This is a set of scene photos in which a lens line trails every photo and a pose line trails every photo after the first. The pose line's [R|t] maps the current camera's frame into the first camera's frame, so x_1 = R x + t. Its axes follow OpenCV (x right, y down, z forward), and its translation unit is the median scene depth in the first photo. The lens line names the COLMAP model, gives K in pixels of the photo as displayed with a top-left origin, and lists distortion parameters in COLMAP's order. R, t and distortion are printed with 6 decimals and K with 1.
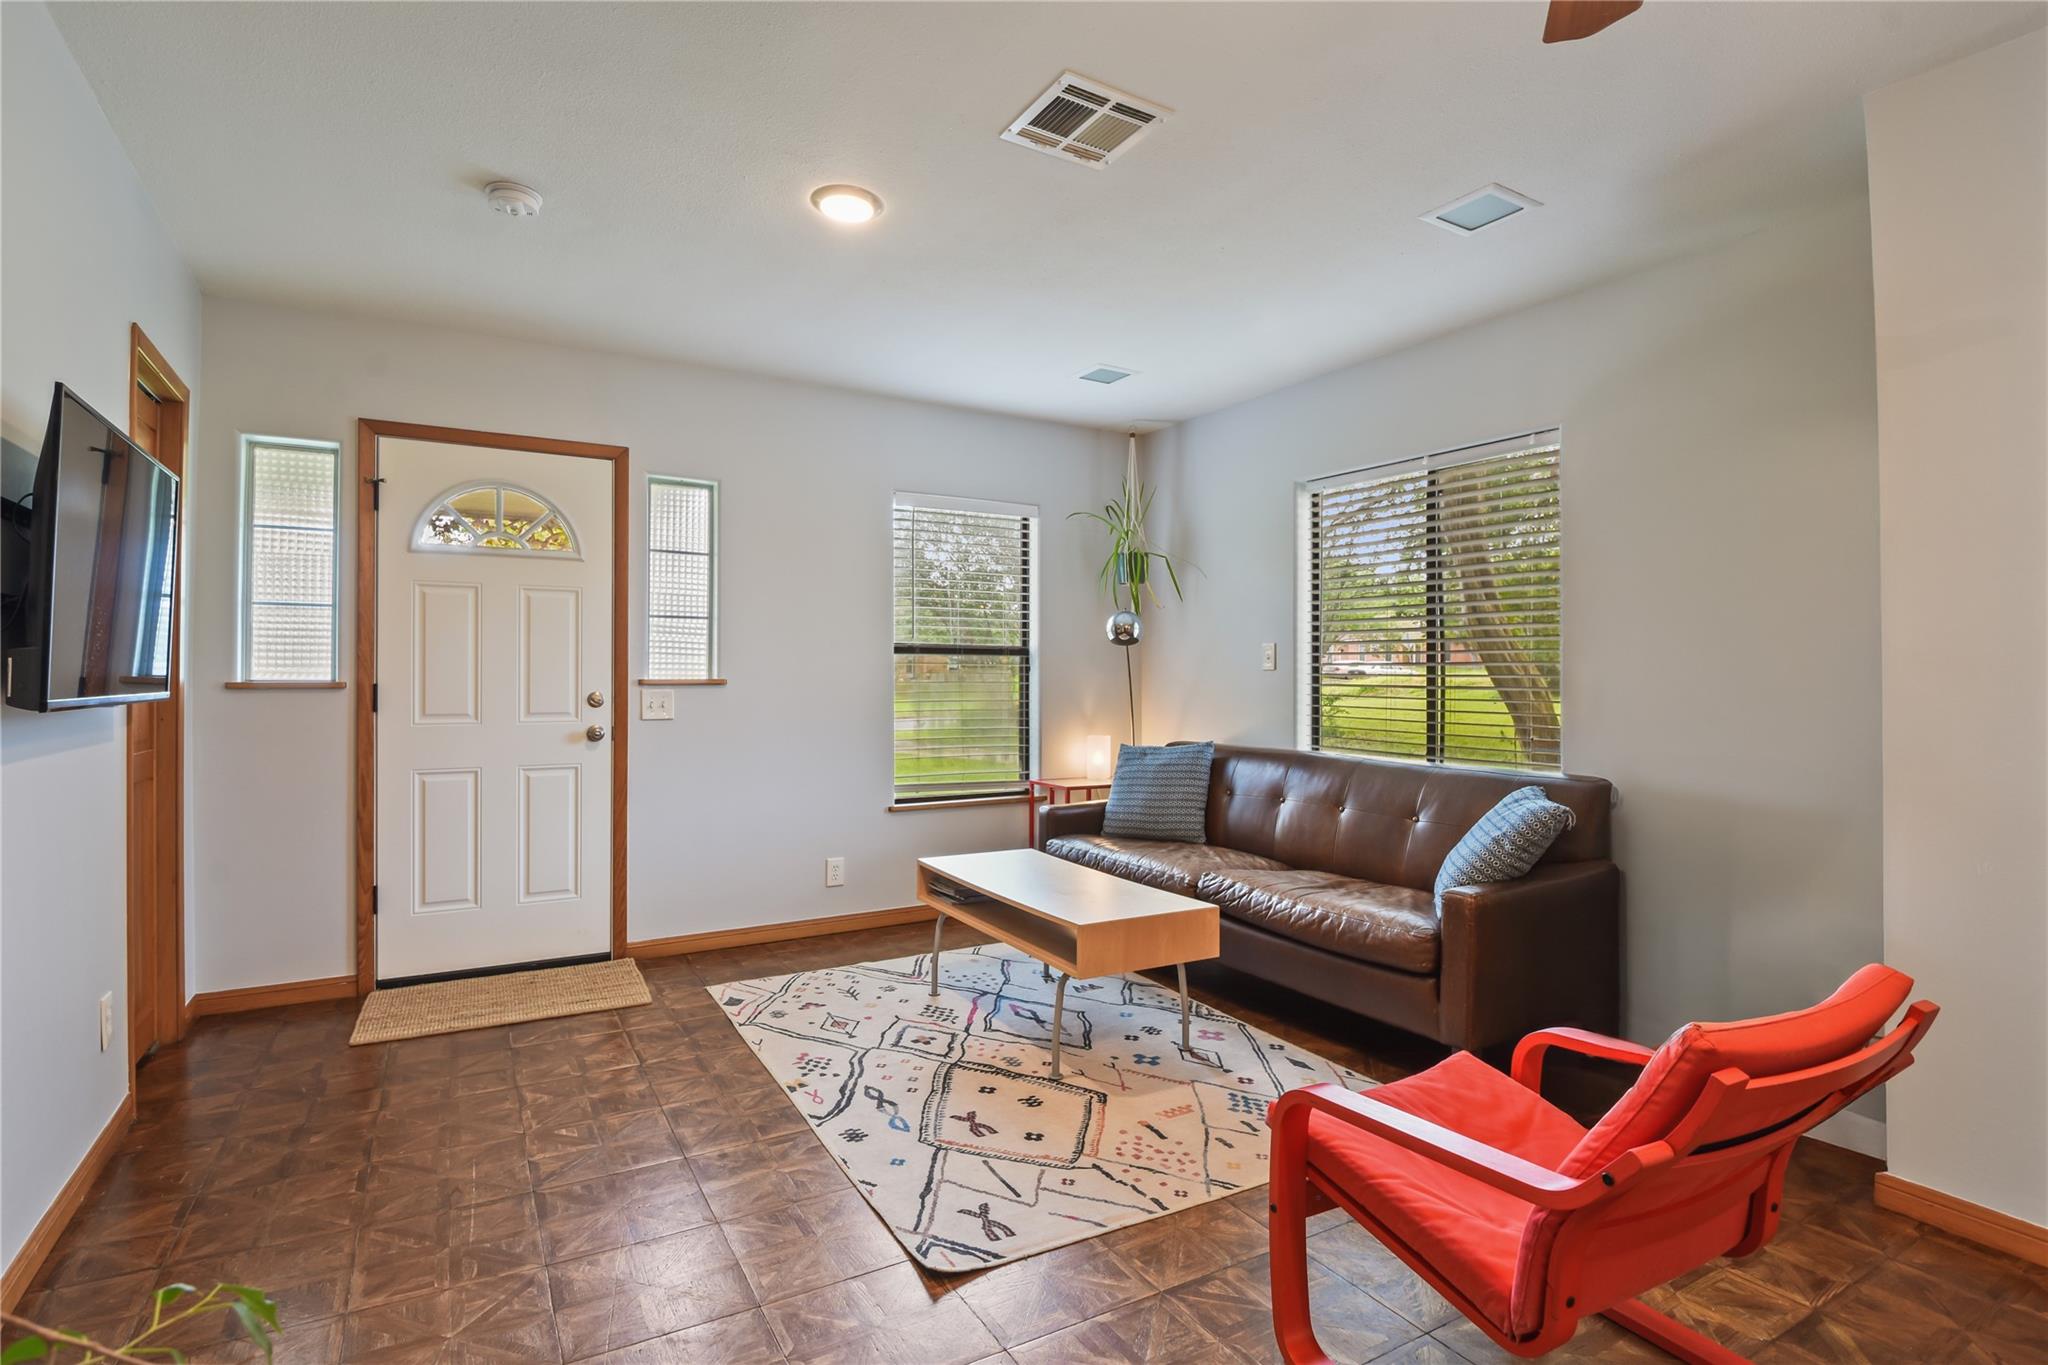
lens RADIAL K [[990.1, 0, 1029.5], [0, 990.1, 676.9], [0, 0, 1]] dist [0.006786, -0.017413]
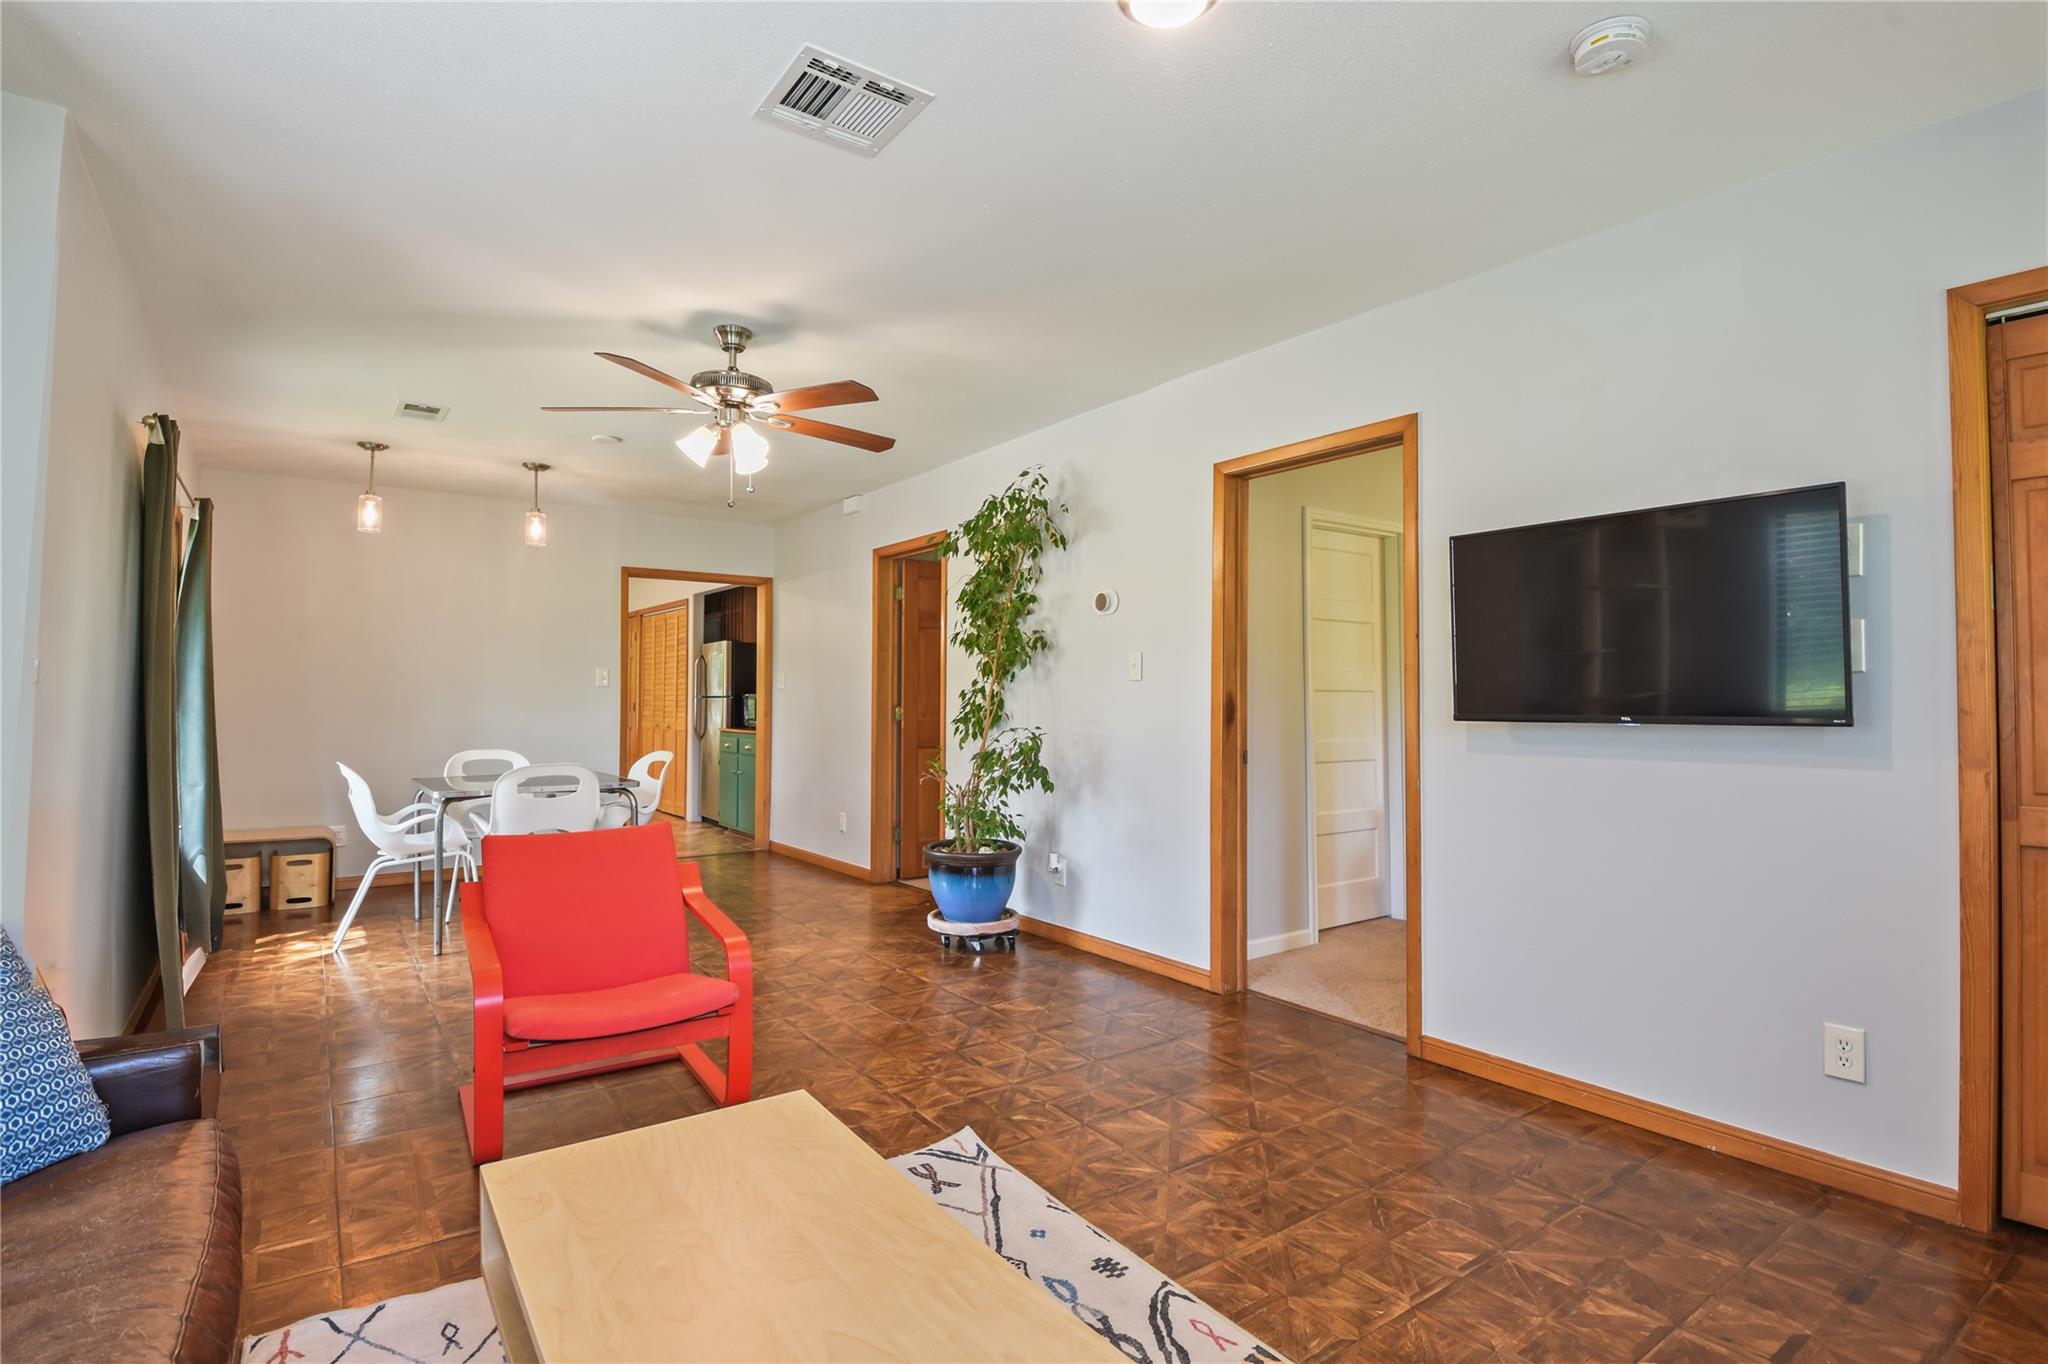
lens RADIAL K [[990.1, 0, 1033.1], [0, 990.1, 679.9], [0, 0, 1]] dist [0.006786, -0.017413]
pose [[-0.994294, -0.008456, -0.106342, -0.020176], [-0.006355, 0.999778, -0.020083, 0.001256], [0.106488, -0.019292, -0.994127, 1.378994]]
